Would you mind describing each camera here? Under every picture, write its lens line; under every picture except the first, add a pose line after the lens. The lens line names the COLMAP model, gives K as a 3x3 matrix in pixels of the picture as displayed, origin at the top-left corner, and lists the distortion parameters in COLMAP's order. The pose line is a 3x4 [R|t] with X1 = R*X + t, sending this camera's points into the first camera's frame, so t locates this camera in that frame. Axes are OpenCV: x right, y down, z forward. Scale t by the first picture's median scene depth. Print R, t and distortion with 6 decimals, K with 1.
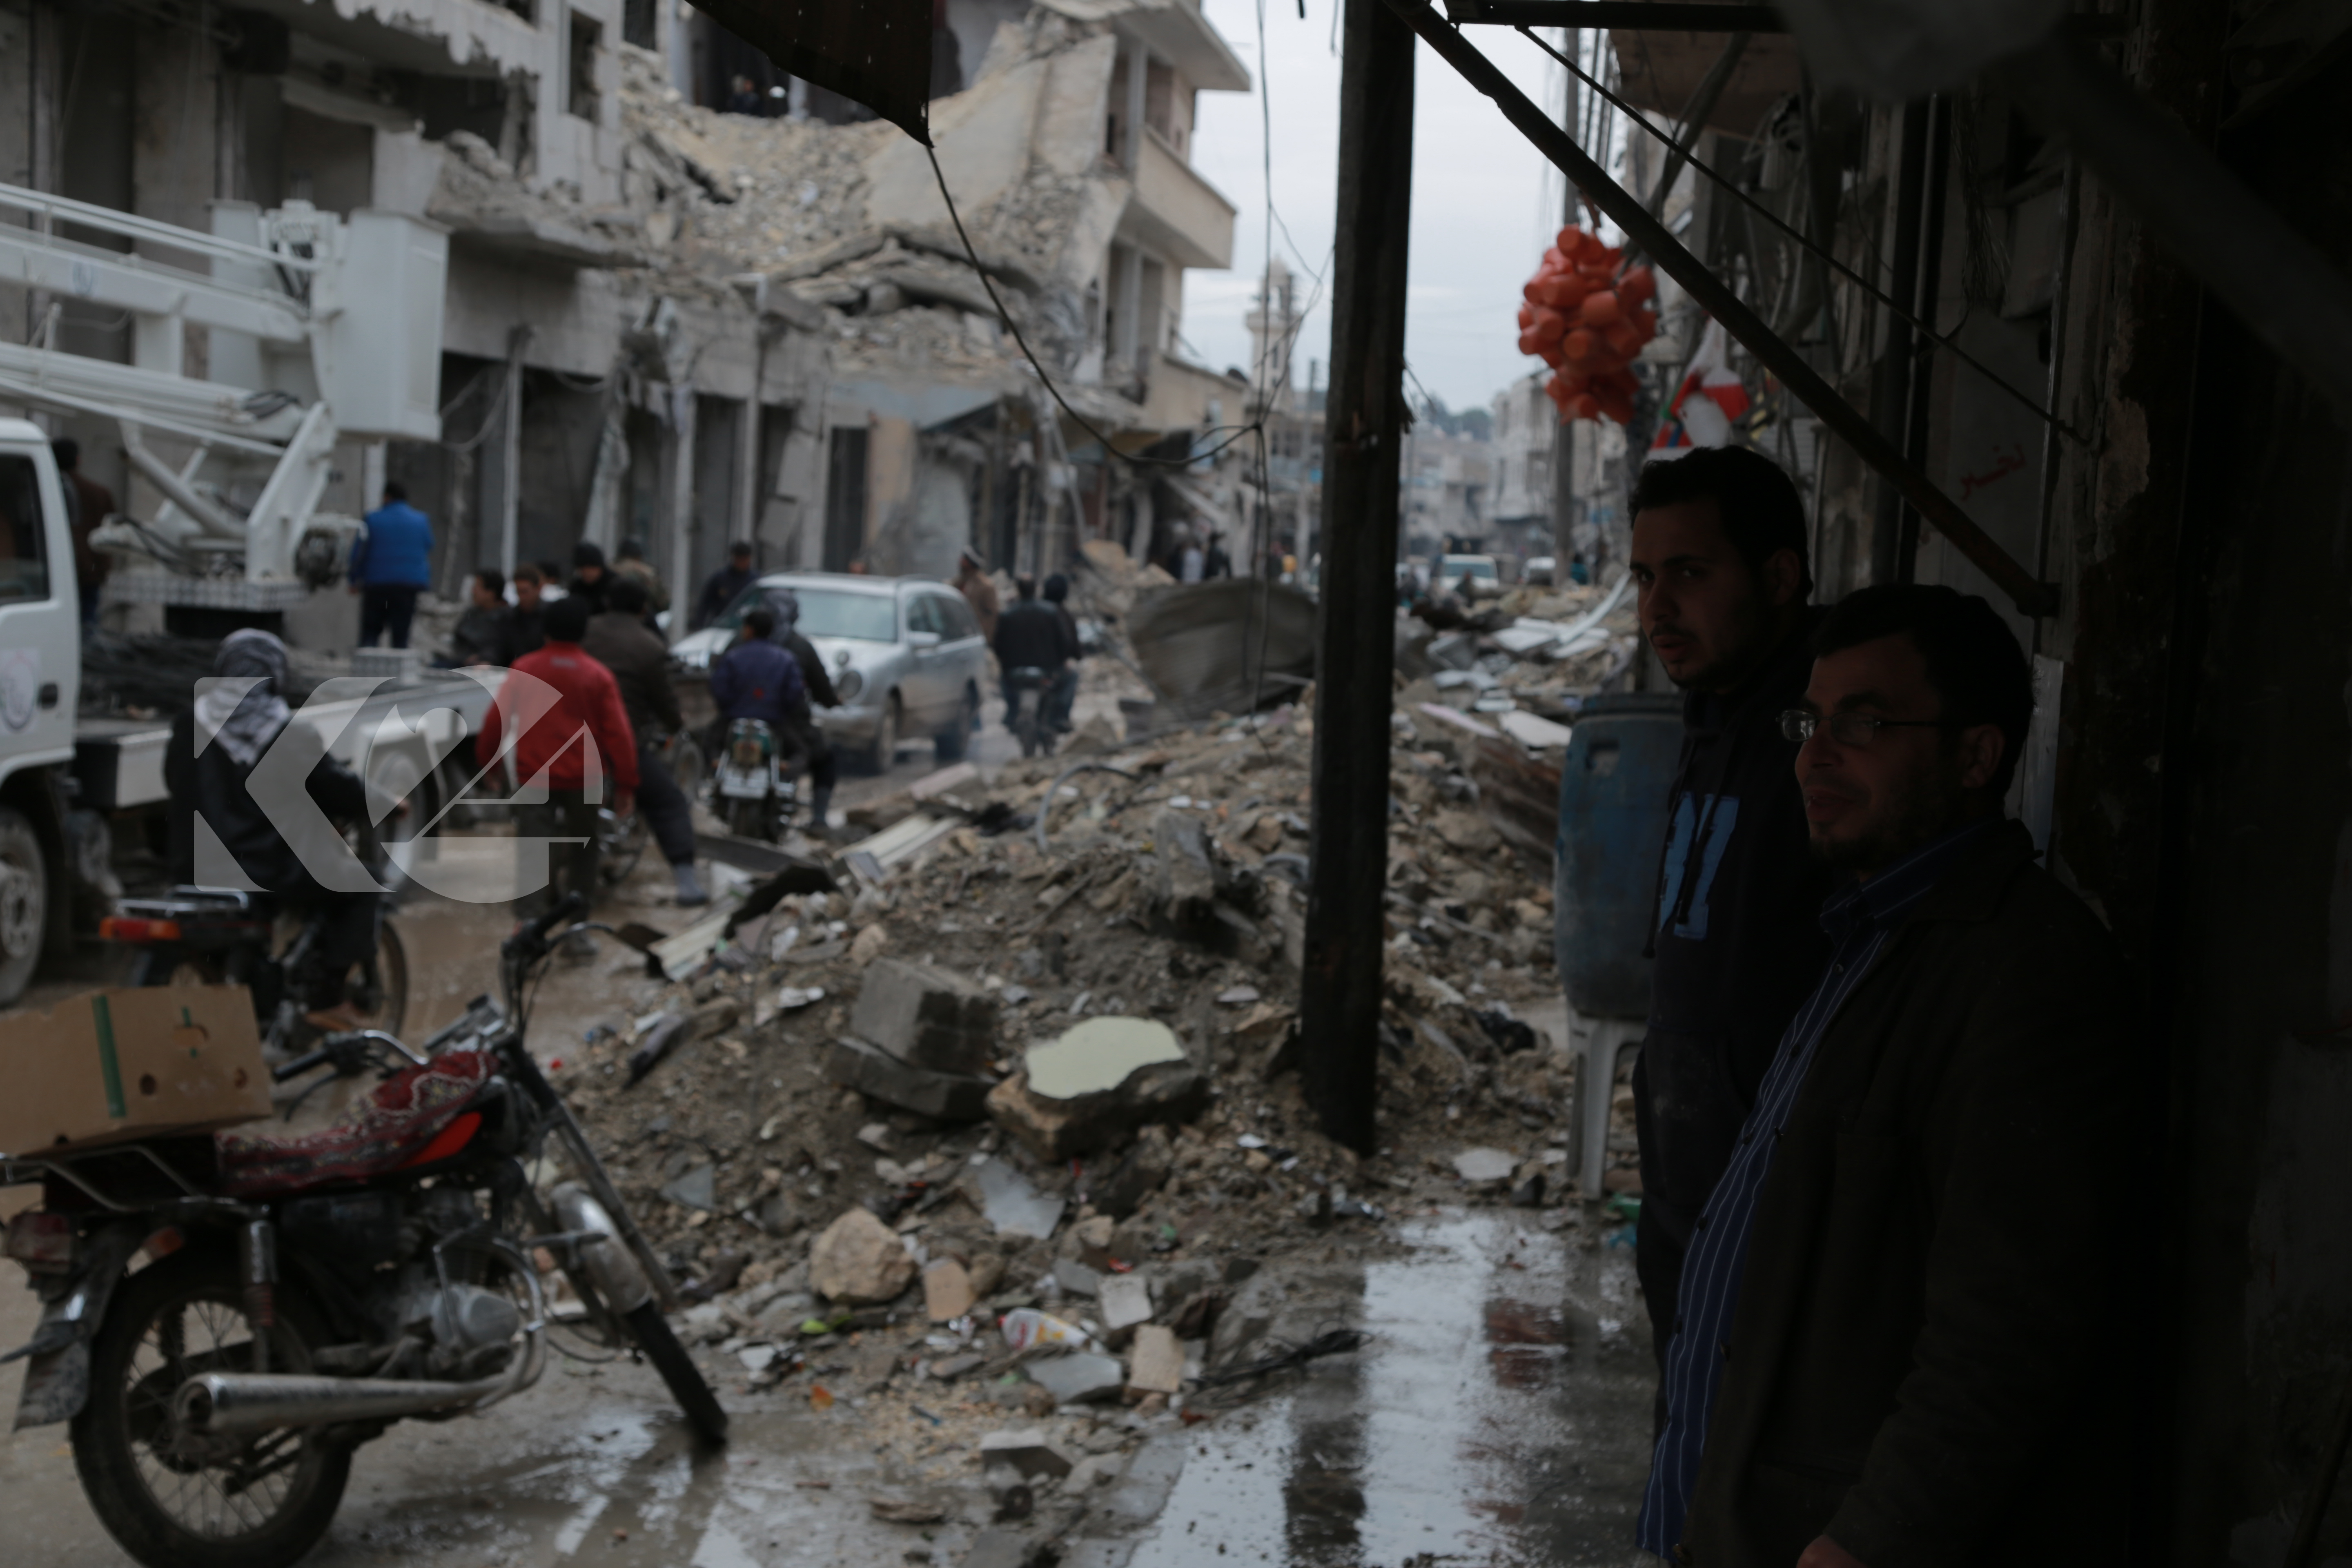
lens RADIAL K [[3502.4, 0, 1188.8], [0, 3502.4, 799.9], [0, 0, 1]] dist [0.163083, 0.000000]
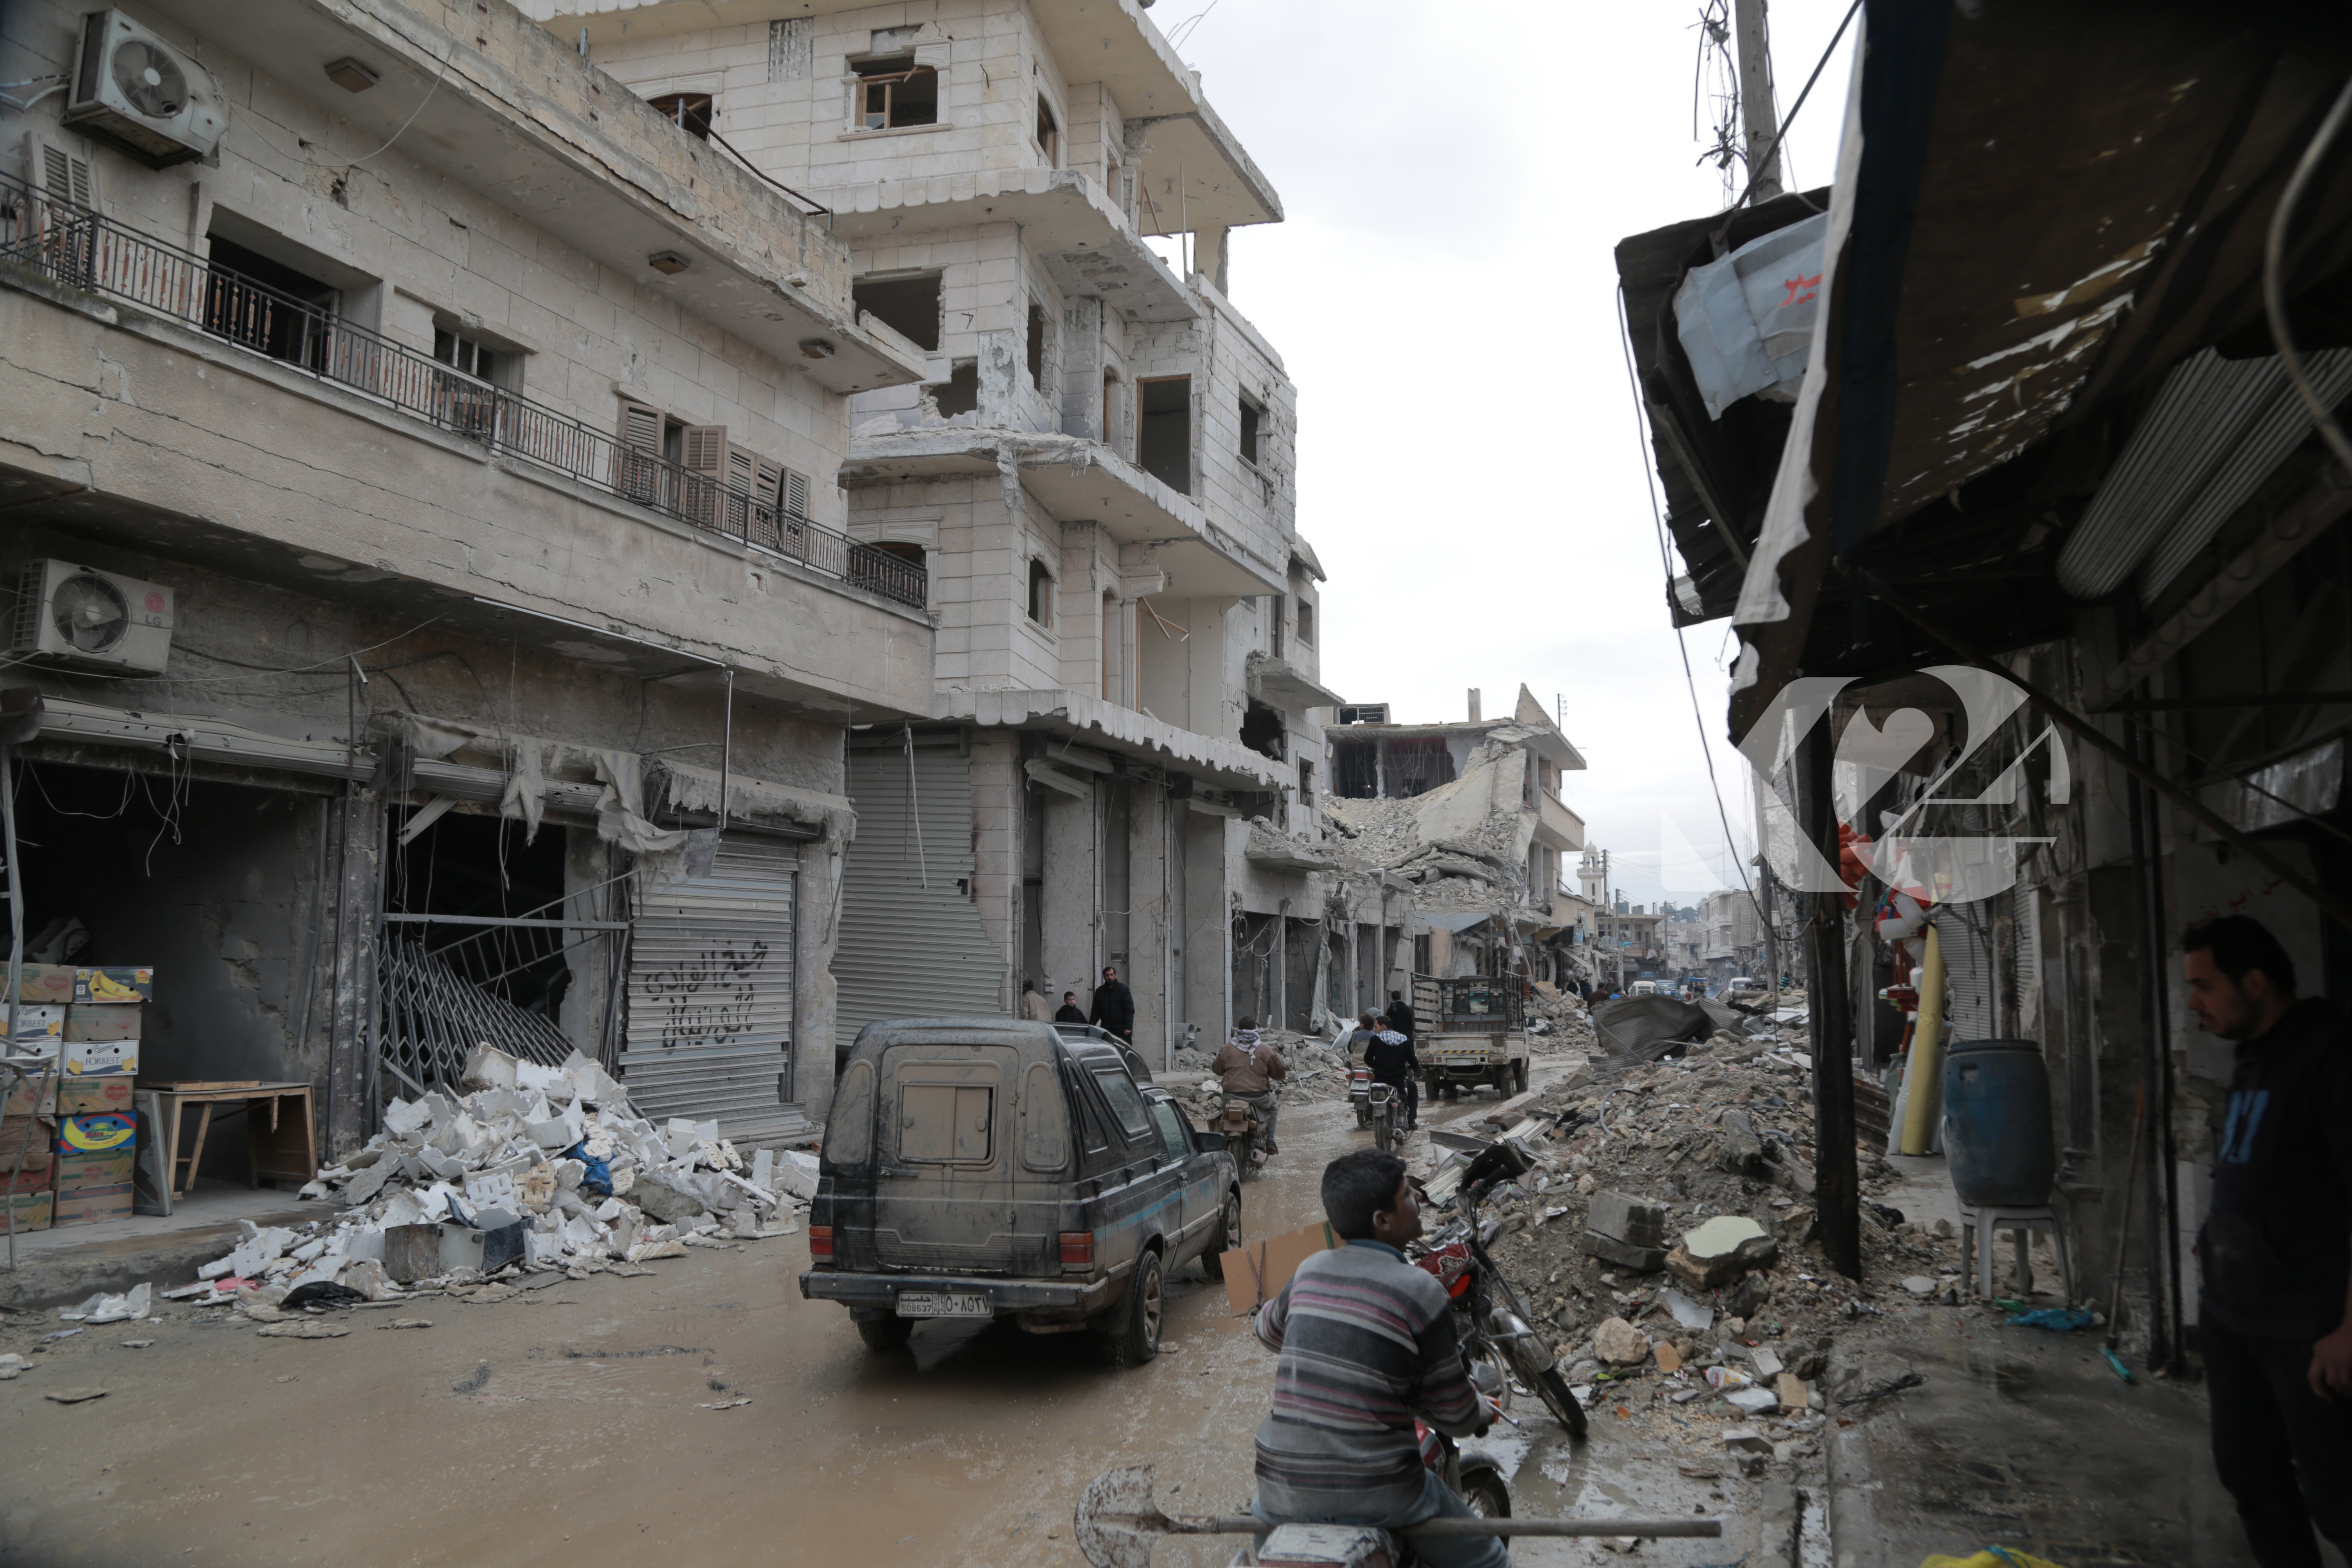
lens RADIAL K [[1632.4, 0, 1188.2], [0, 1632.4, 801.1], [0, 0, 1]] dist [-0.086216, 0.015291]
pose [[0.974824, -0.077366, -0.209124, -0.102297], [0.036815, 0.980849, -0.191256, -0.006005], [0.219915, 0.178743, 0.959004, 0.003215]]
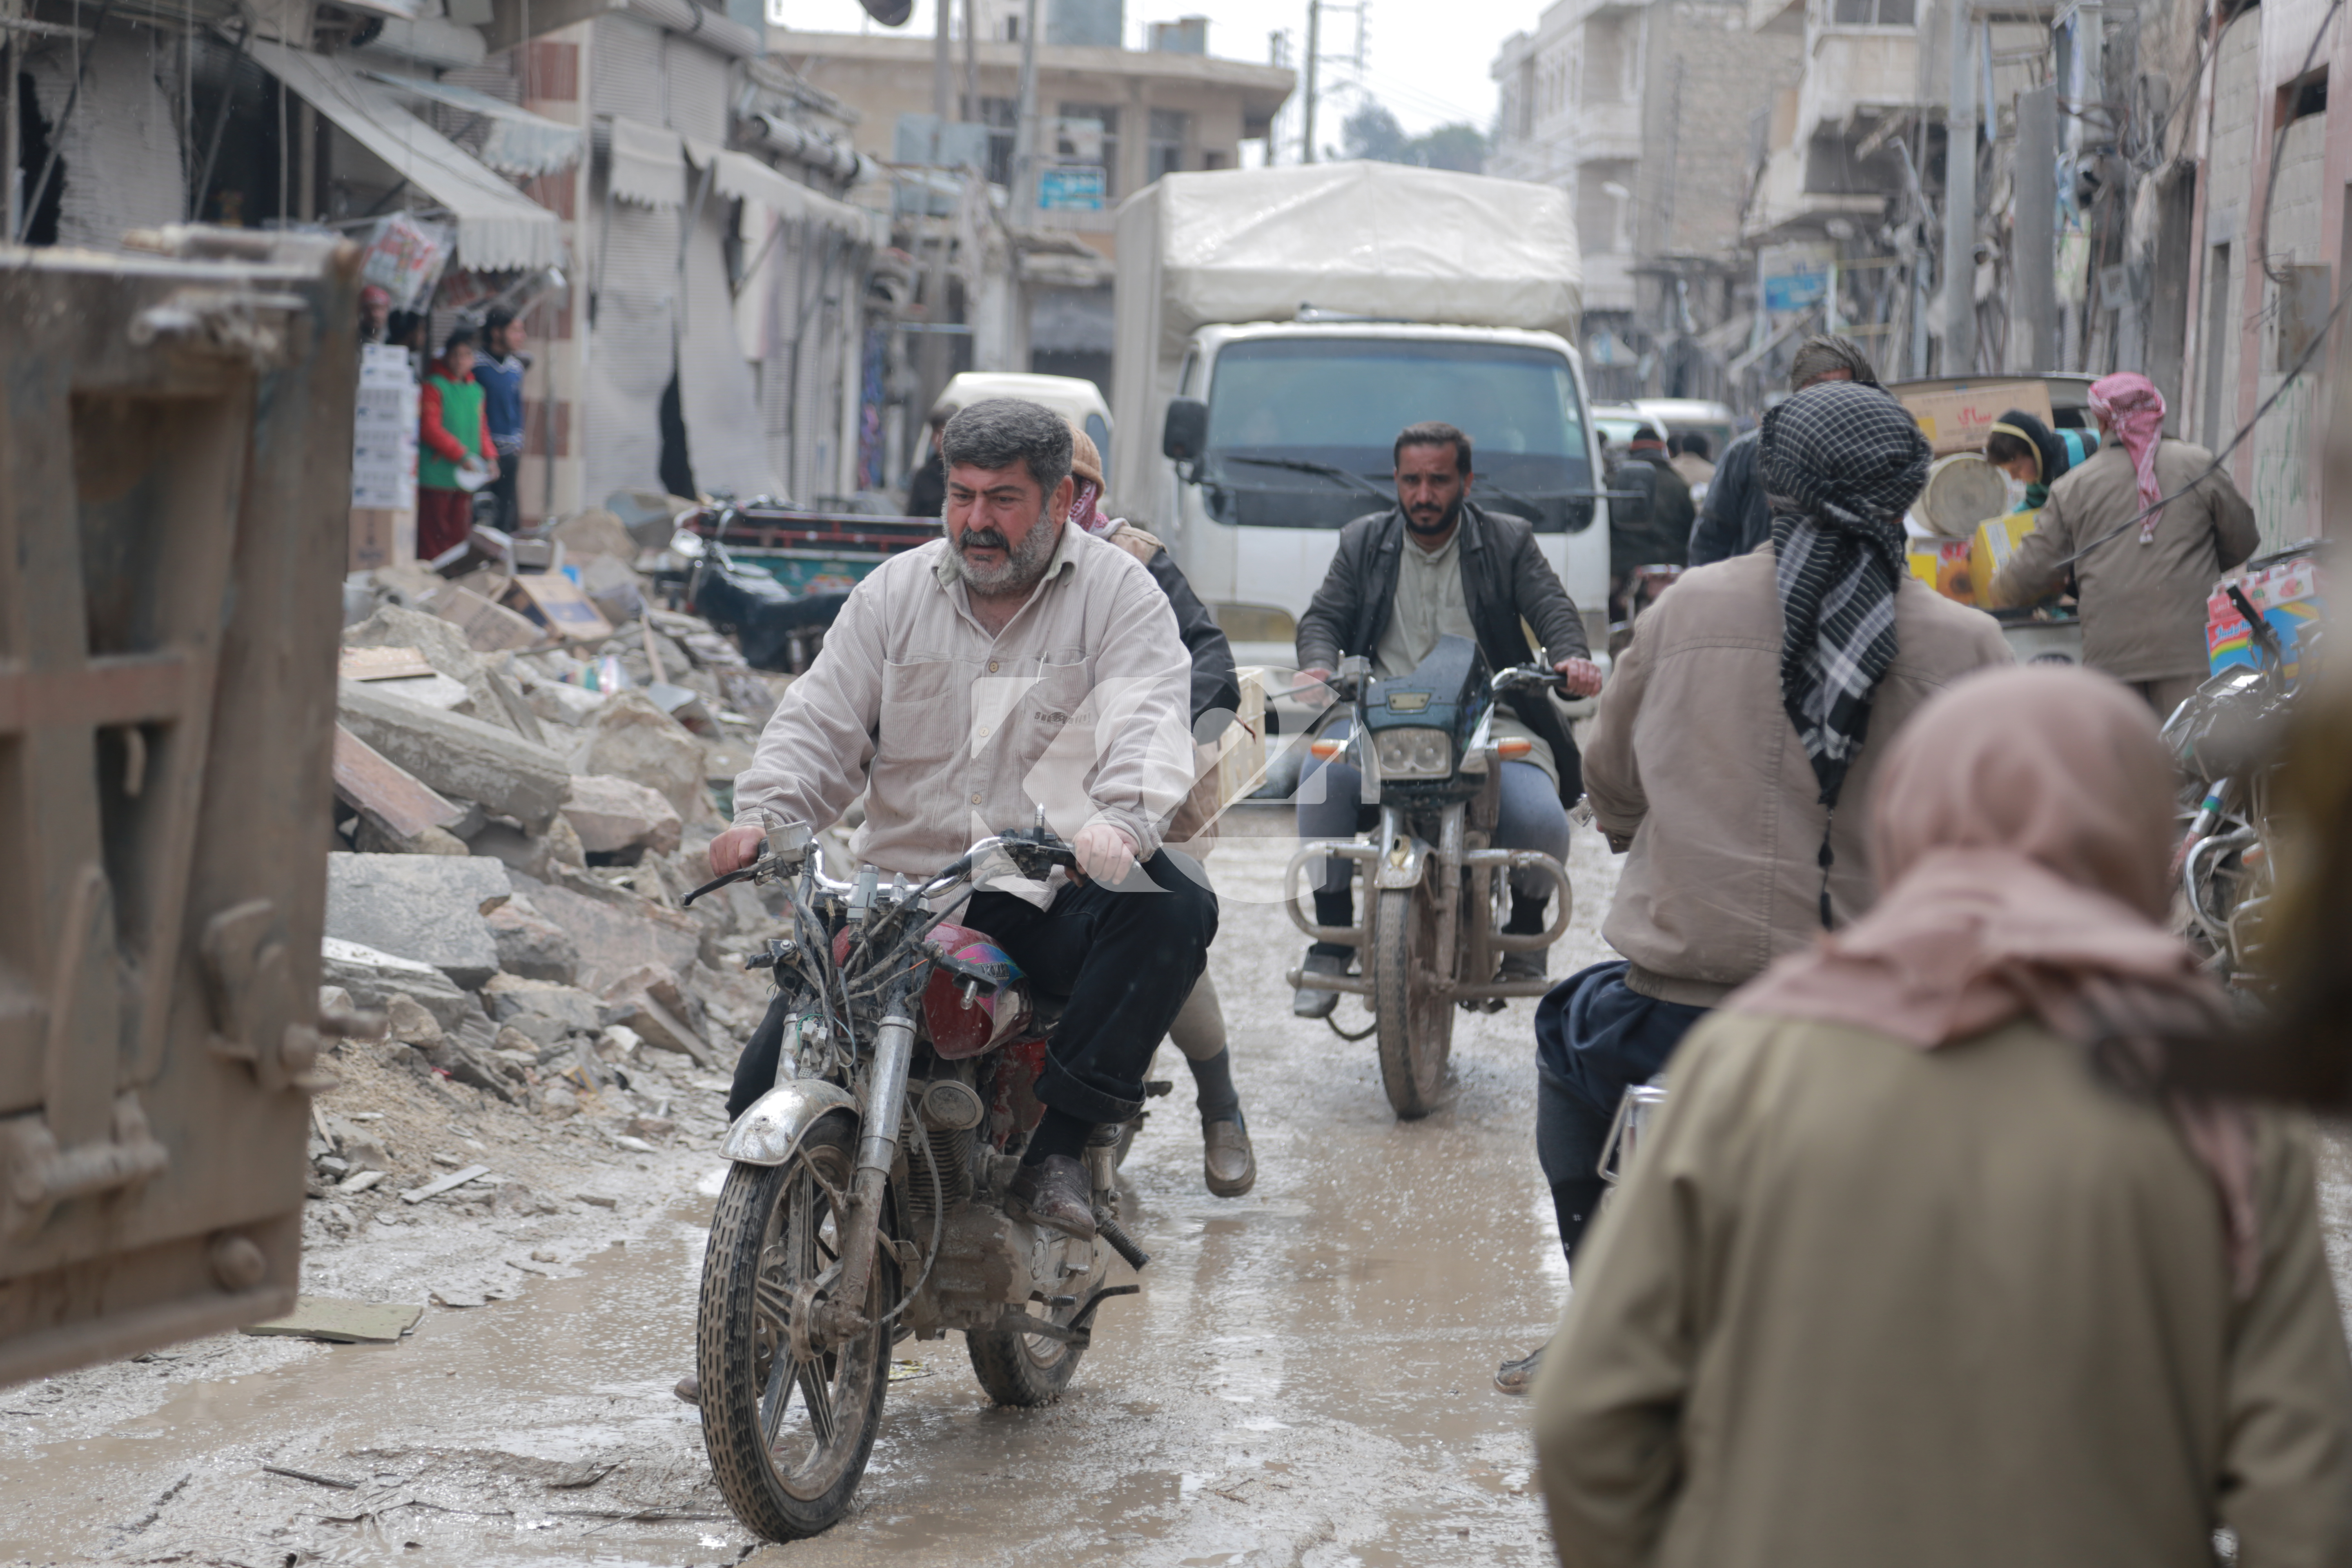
lens RADIAL K [[6455.3, 0, 1166.6], [0, 6455.3, 781.7], [0, 0, 1]] dist [0.745672, 0.000000]
pose [[0.999272, -0.014293, 0.035361, 0.296821], [0.014785, 0.999797, -0.013712, -0.237494], [-0.035157, 0.014225, 0.999281, 3.880407]]
